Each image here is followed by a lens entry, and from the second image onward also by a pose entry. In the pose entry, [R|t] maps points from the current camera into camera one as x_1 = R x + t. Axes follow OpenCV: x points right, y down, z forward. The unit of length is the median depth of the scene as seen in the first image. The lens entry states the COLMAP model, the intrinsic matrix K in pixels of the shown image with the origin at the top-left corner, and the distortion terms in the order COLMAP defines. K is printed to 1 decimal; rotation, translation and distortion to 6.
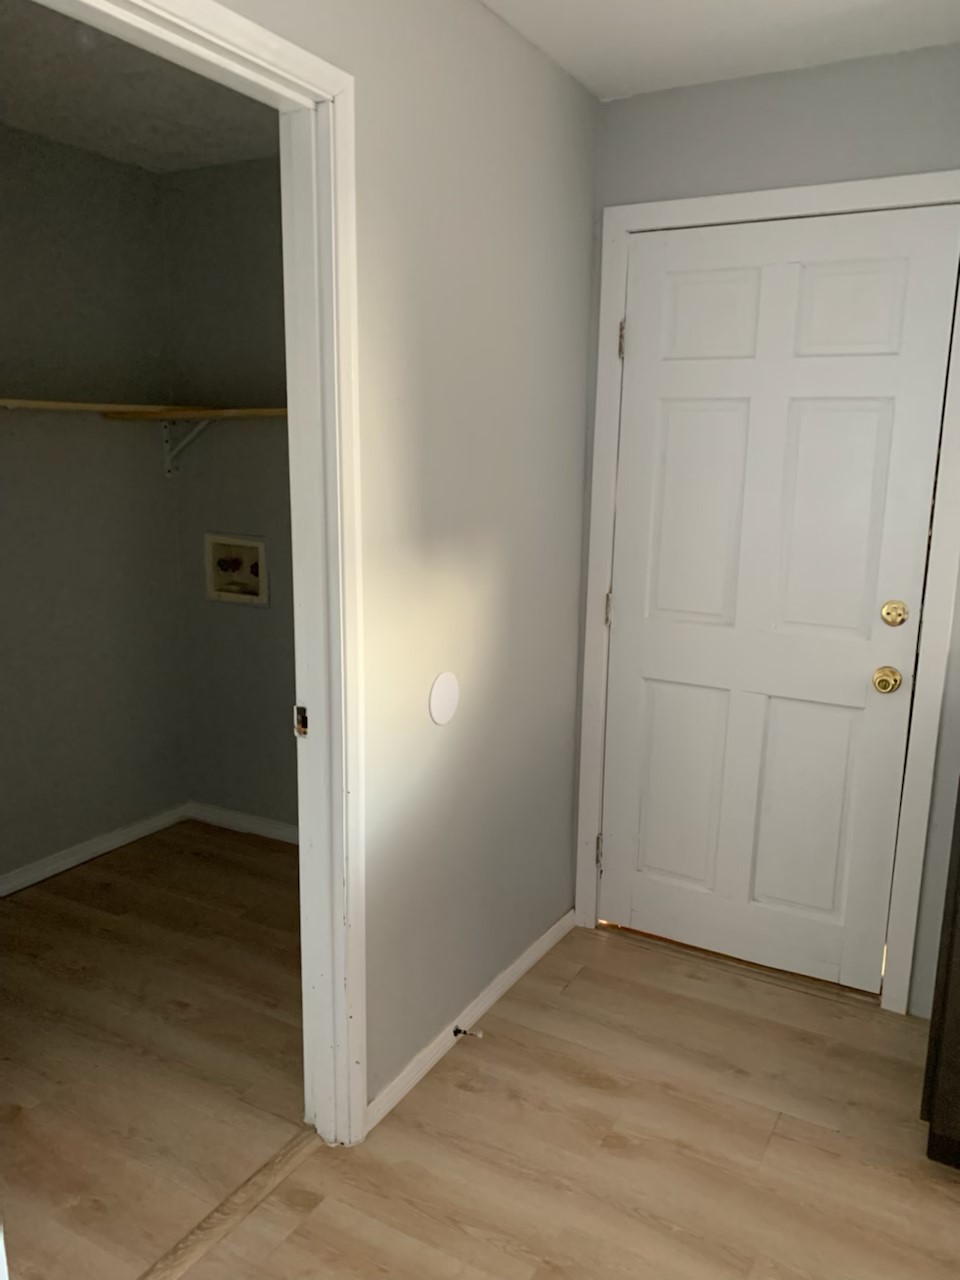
lens RADIAL K [[973.0, 0, 473.0], [0, 973.0, 628.7], [0, 0, 1]] dist [0.007234, 0.003189]
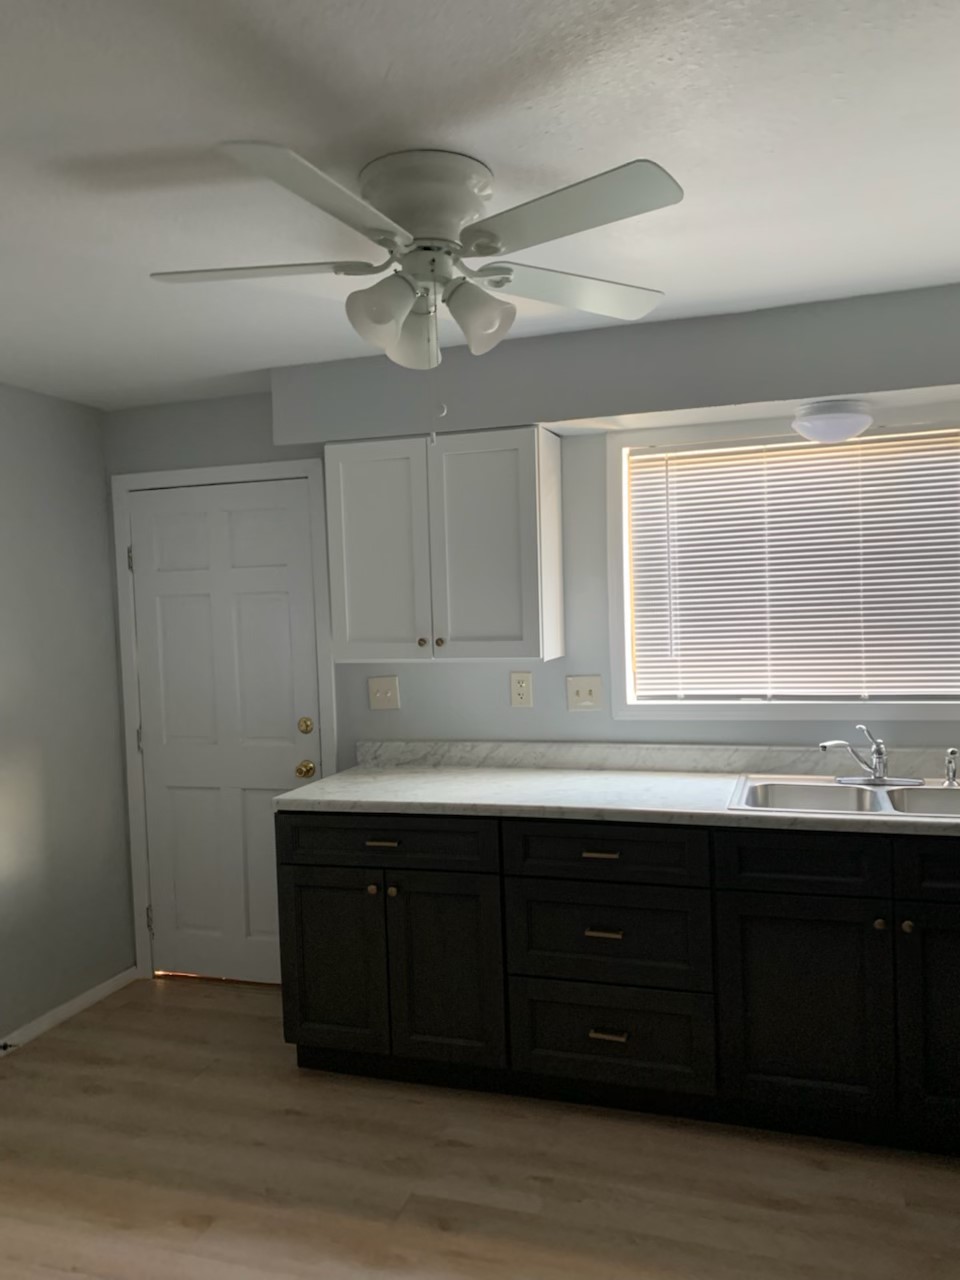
lens RADIAL K [[973.0, 0, 483.1], [0, 973.0, 650.2], [0, 0, 1]] dist [0.007234, 0.003189]
pose [[0.979781, -0.059763, 0.190938, 0.363717], [0.087698, 0.986063, -0.141379, 0.094681], [-0.179828, 0.155266, 0.971367, -0.497377]]
